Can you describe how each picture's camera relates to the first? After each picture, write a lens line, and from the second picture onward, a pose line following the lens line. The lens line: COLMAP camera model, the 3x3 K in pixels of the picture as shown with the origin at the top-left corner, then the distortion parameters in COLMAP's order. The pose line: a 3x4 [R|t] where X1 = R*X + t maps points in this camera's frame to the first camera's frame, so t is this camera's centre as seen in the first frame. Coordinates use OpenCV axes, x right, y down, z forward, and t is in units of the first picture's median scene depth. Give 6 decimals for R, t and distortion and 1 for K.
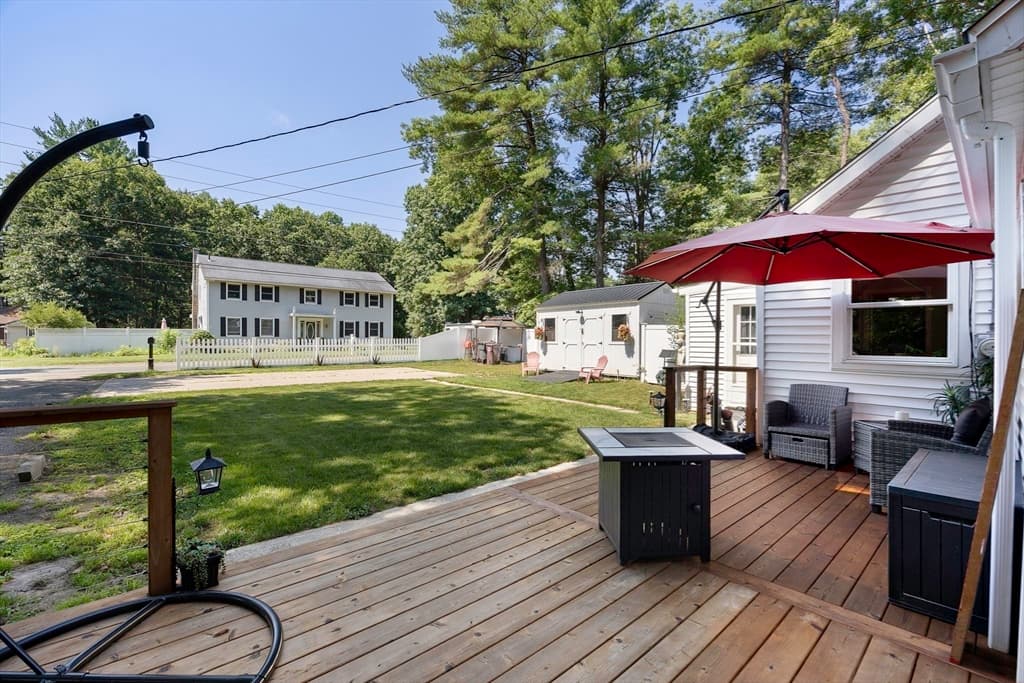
lens RADIAL K [[463.6, 0, 512.0], [0, 463.6, 341.5], [0, 0, 1]] dist [-0.000185, 0.000000]
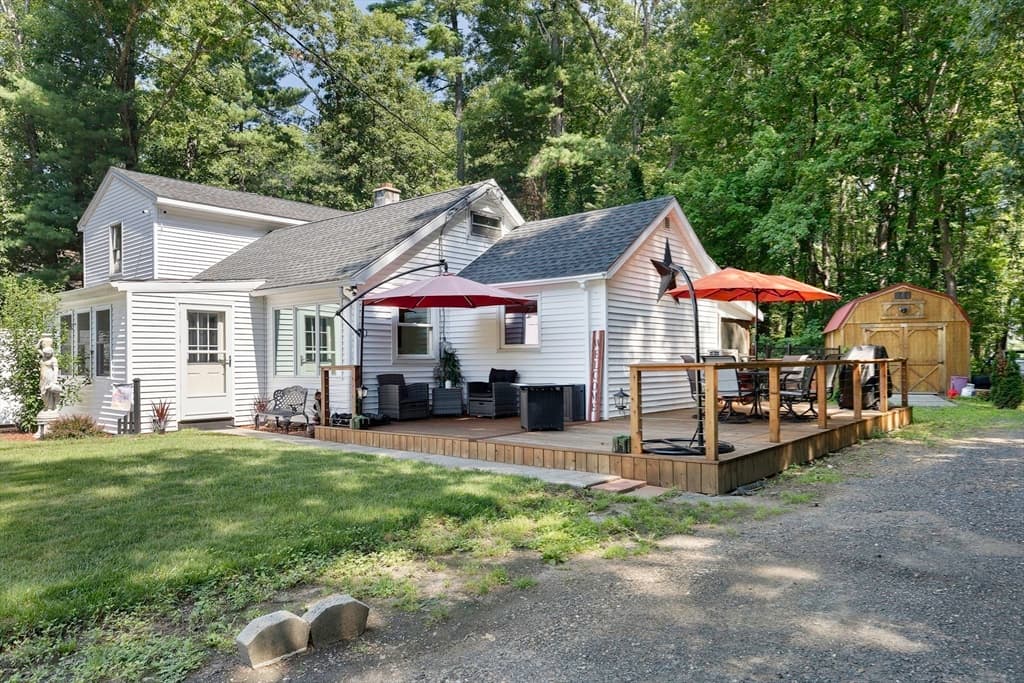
lens RADIAL K [[681.0, 0, 513.8], [0, 681.0, 356.4], [0, 0, 1]] dist [-0.006181, -0.001400]
pose [[-0.126444, 0.000455, 0.991974, -0.494267], [0.012167, 0.999925, 0.001092, 0.010819], [-0.991899, 0.012207, -0.126440, 0.274066]]
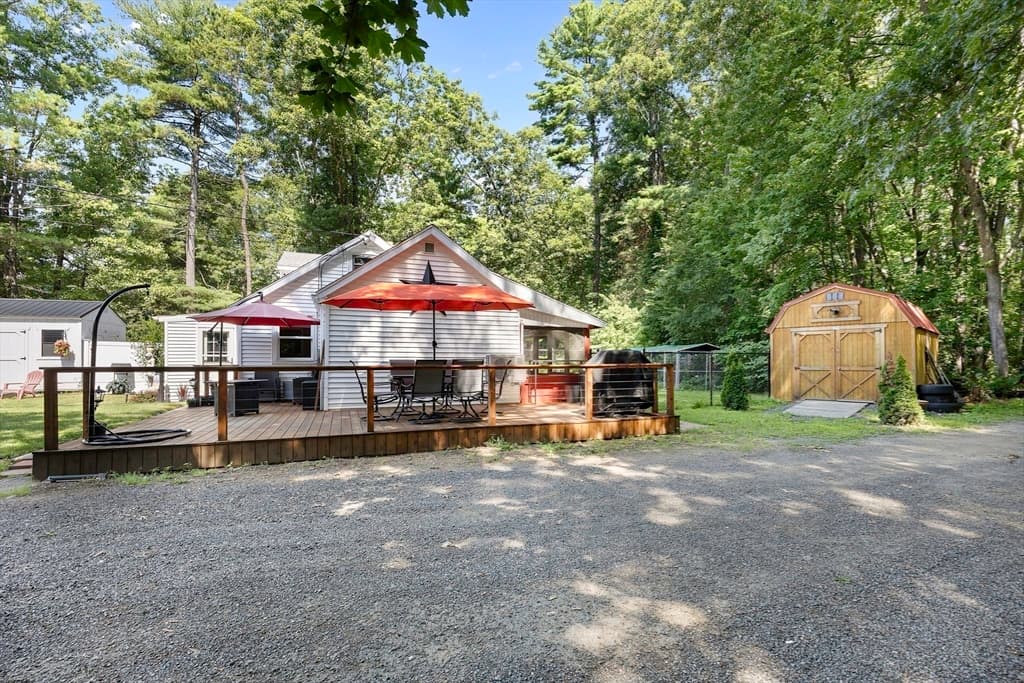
lens RADIAL K [[449.0, 0, 517.5], [0, 449.0, 359.8], [0, 0, 1]] dist [-0.034014, -0.000278]
pose [[0.364954, -0.002836, 0.931021, -0.283522], [0.007175, 0.999974, 0.000234, 0.014128], [-0.930998, 0.006594, 0.364965, -0.291343]]
